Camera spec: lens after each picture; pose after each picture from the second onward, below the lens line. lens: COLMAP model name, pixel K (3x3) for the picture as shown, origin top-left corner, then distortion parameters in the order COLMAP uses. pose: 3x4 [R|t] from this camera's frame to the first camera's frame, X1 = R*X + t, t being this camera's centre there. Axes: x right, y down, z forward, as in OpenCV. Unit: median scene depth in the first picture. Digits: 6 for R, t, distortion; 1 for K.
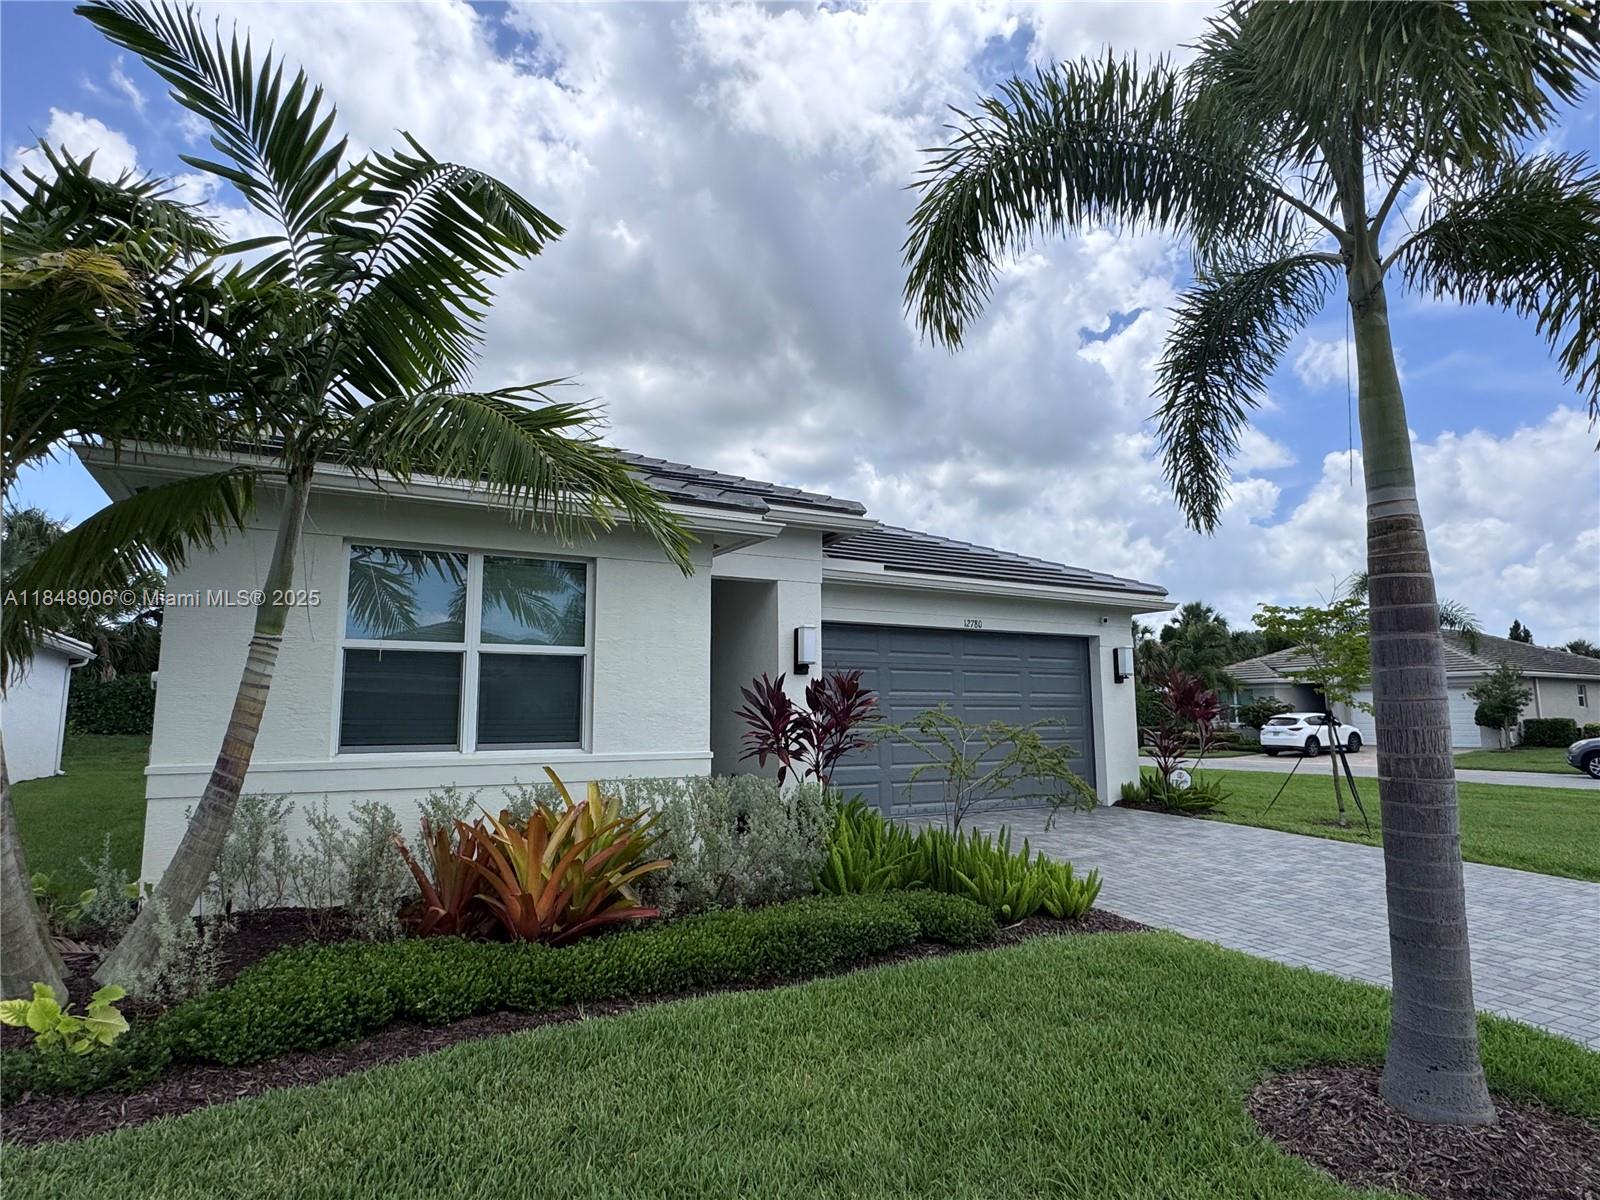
lens RADIAL K [[876.7, 0, 800.0], [0, 876.7, 600.0], [0, 0, 1]] dist [-0.014037, 0.000543]
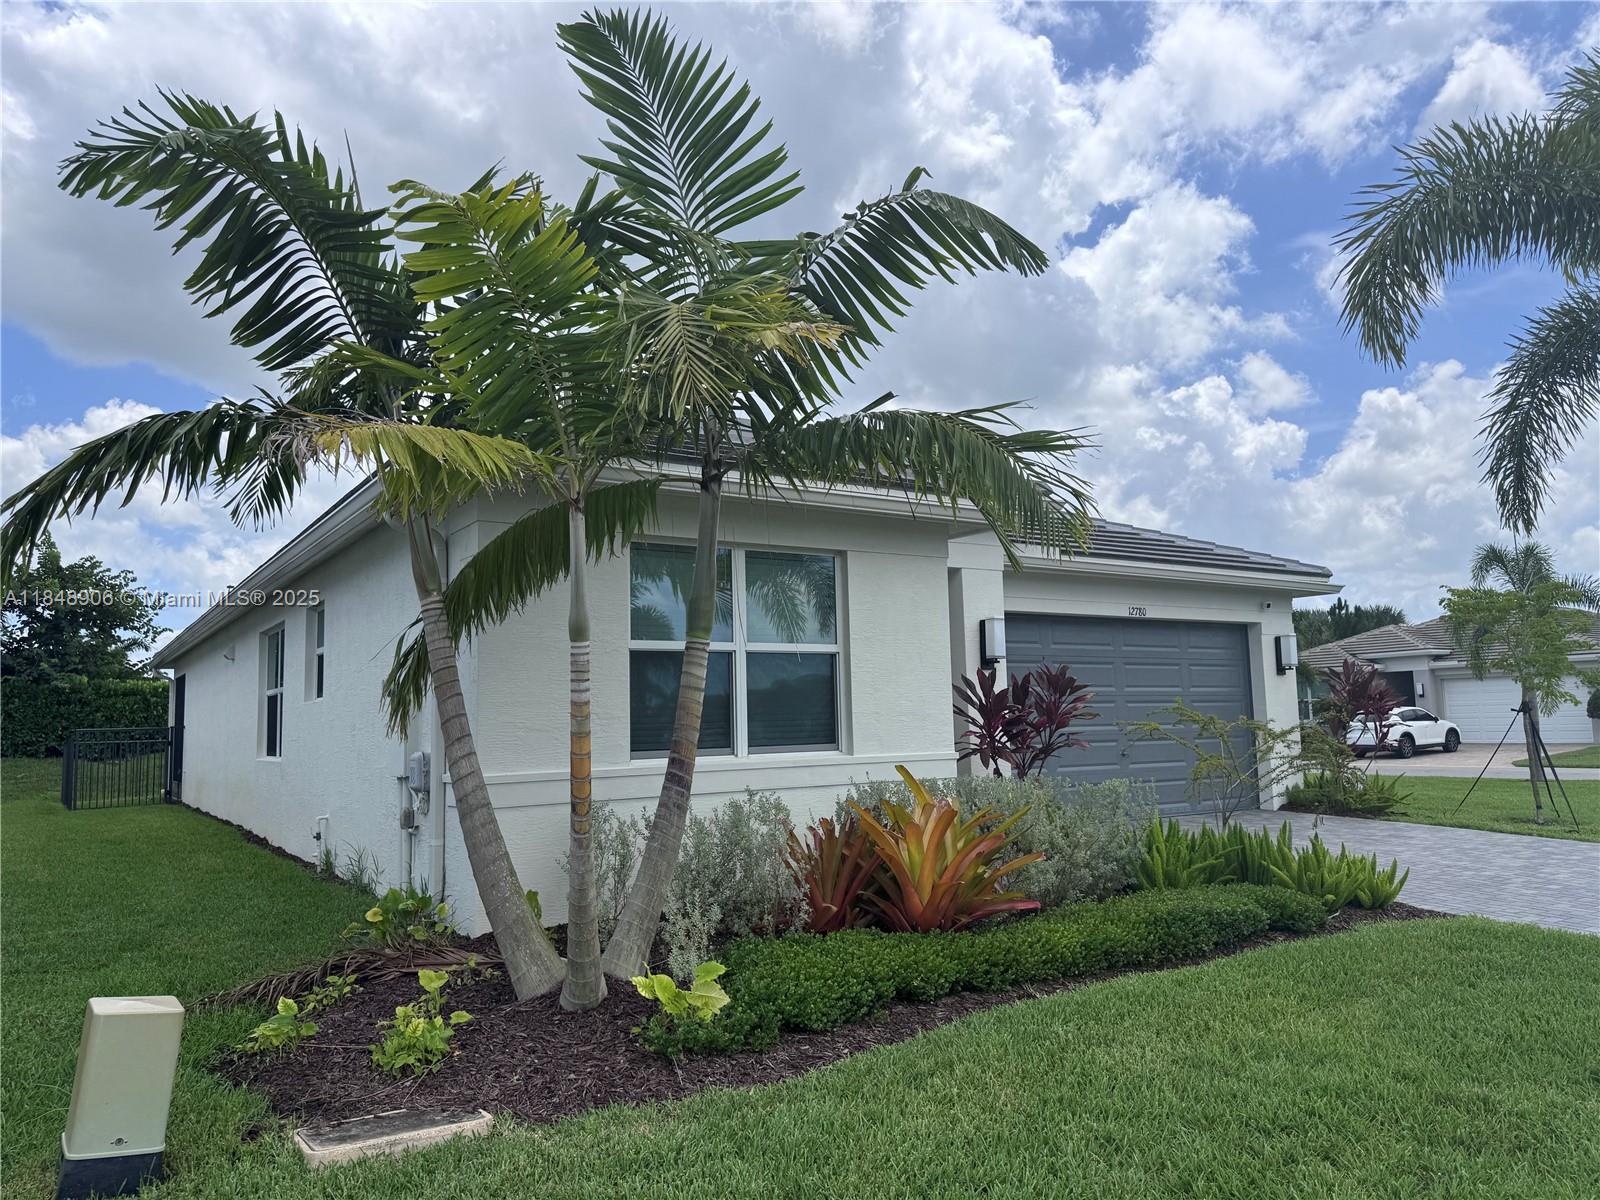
lens RADIAL K [[1087.1, 0, 794.1], [0, 1087.1, 610.1], [0, 0, 1]] dist [0.063906, -0.106150]
pose [[0.998503, -0.011408, 0.053491, -0.293277], [0.009724, 0.999452, 0.031642, -0.018242], [-0.053823, -0.031074, 0.998067, -0.148664]]
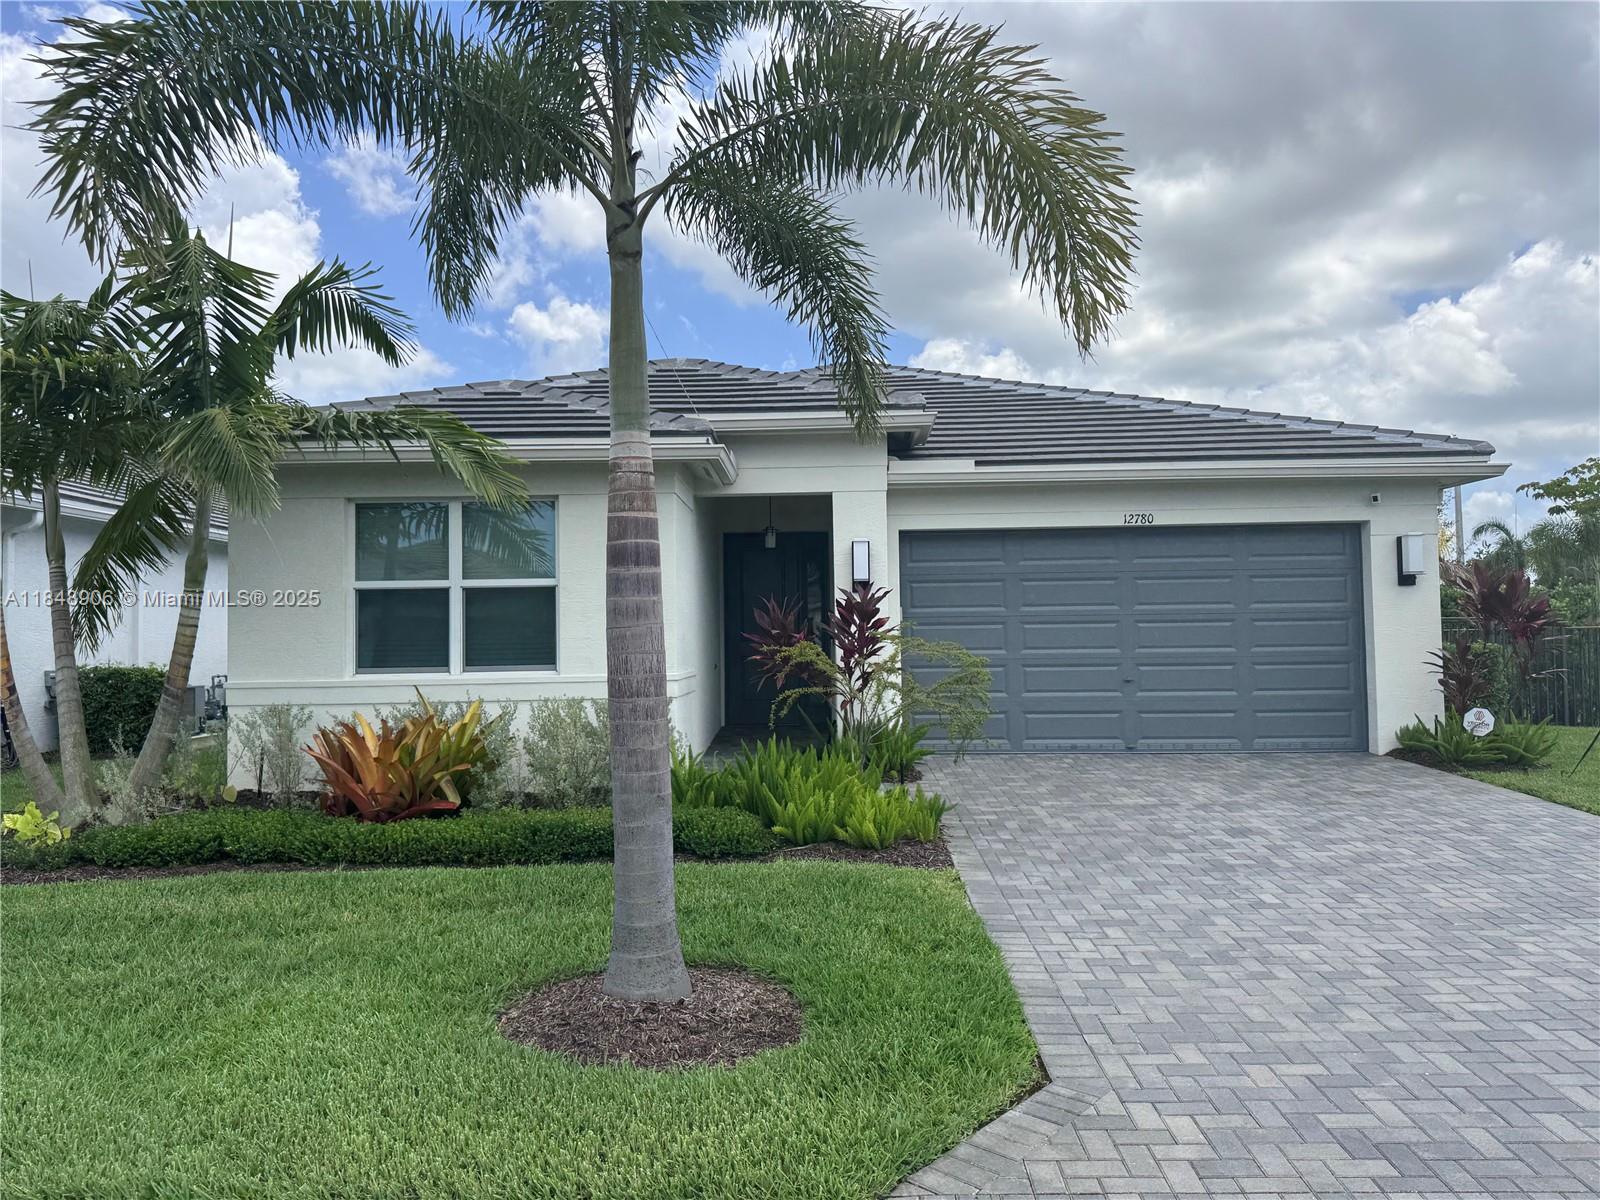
lens RADIAL K [[1087.1, 0, 794.1], [0, 1087.1, 610.1], [0, 0, 1]] dist [0.063906, -0.106150]
pose [[0.863510, -0.020437, -0.503918, 0.573543], [0.077023, 0.992801, 0.091721, -0.007525], [0.498416, -0.118015, 0.858868, -0.017442]]
